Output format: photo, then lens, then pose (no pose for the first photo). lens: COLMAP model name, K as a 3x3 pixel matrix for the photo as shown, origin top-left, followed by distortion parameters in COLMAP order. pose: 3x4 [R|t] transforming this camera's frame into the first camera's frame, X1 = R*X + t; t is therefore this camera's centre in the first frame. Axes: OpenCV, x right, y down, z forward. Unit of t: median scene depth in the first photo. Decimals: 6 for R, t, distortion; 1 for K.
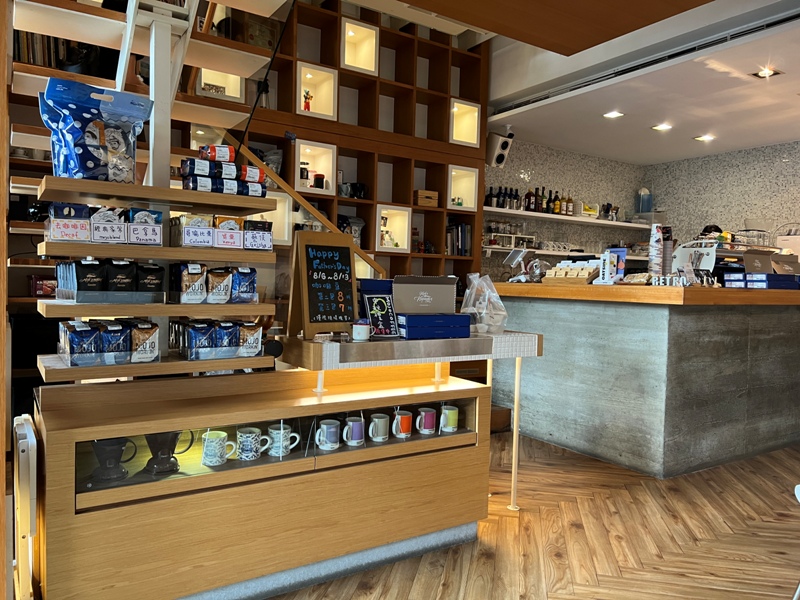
lens RADIAL K [[583.1, 0, 390.2], [0, 583.1, 304.3], [0, 0, 1]] dist [0.085719, -0.115699]
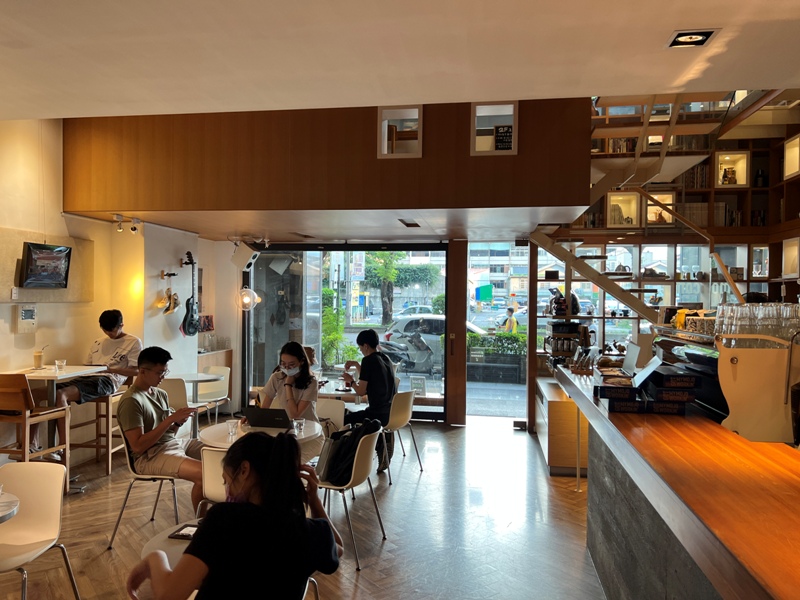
lens RADIAL K [[583.1, 0, 390.2], [0, 583.1, 304.3], [0, 0, 1]] dist [0.085719, -0.115699]
pose [[-0.671610, -0.027061, -0.740410, 0.949554], [-0.065679, 0.997573, 0.023116, -0.091793], [0.737988, 0.064154, -0.671758, 0.895719]]
